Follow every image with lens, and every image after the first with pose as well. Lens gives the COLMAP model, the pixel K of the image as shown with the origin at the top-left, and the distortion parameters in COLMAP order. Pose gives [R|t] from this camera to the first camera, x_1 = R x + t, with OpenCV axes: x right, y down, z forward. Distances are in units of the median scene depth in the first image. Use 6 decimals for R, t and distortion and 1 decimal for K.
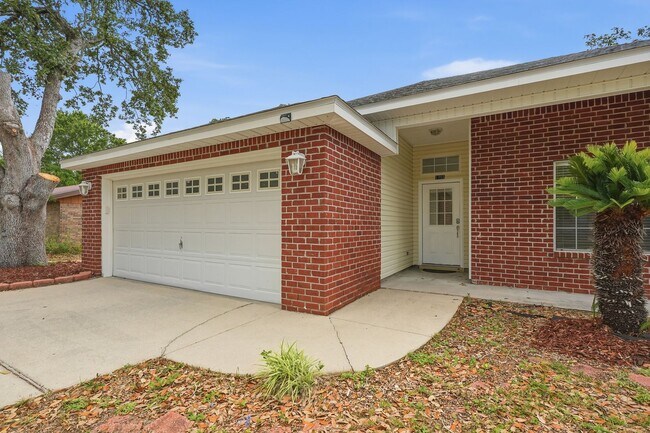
lens RADIAL K [[307.4, 0, 324.5], [0, 307.4, 225.1], [0, 0, 1]] dist [-0.001714, -0.000024]
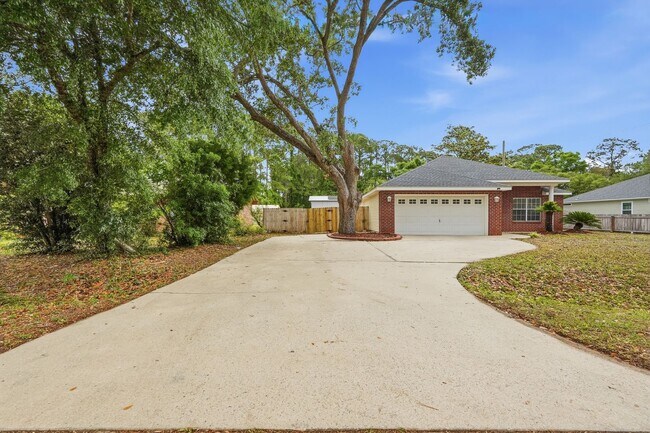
lens RADIAL K [[280.2, 0, 325.0], [0, 280.2, 216.5], [0, 0, 1]] dist [-0.001945, 0.000254]
pose [[0.873206, -0.001712, 0.487347, -2.326369], [0.003956, 0.999986, -0.003576, 0.022665], [-0.487334, 0.005050, 0.873201, -0.695249]]
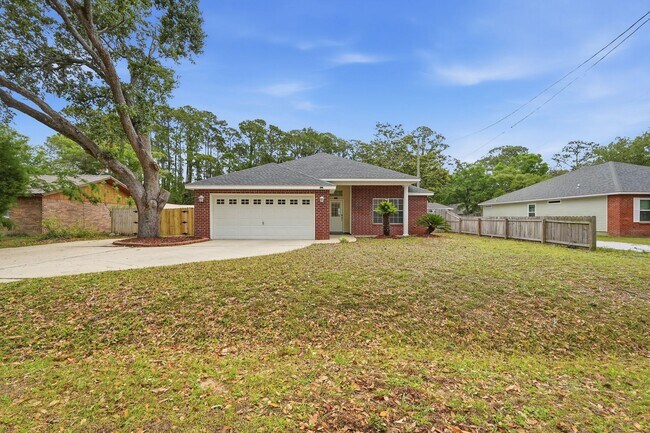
lens RADIAL K [[280.2, 0, 325.0], [0, 280.2, 216.5], [0, 0, 1]] dist [-0.001945, 0.000254]
pose [[0.859775, 0.003112, 0.510663, -1.044845], [0.000430, 0.999977, -0.006817, 0.016673], [-0.510673, 0.006081, 0.859754, -1.129789]]
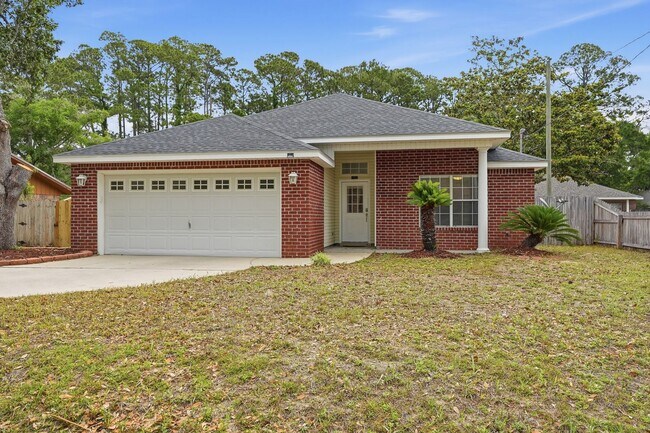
lens RADIAL K [[470.8, 0, 325.0], [0, 470.8, 216.5], [0, 0, 1]] dist [0.003847, 0.002530]
pose [[0.940155, -0.000474, 0.340748, -0.520879], [0.001473, 0.999995, -0.002673, 0.024626], [-0.340745, 0.003015, 0.940151, -1.040110]]
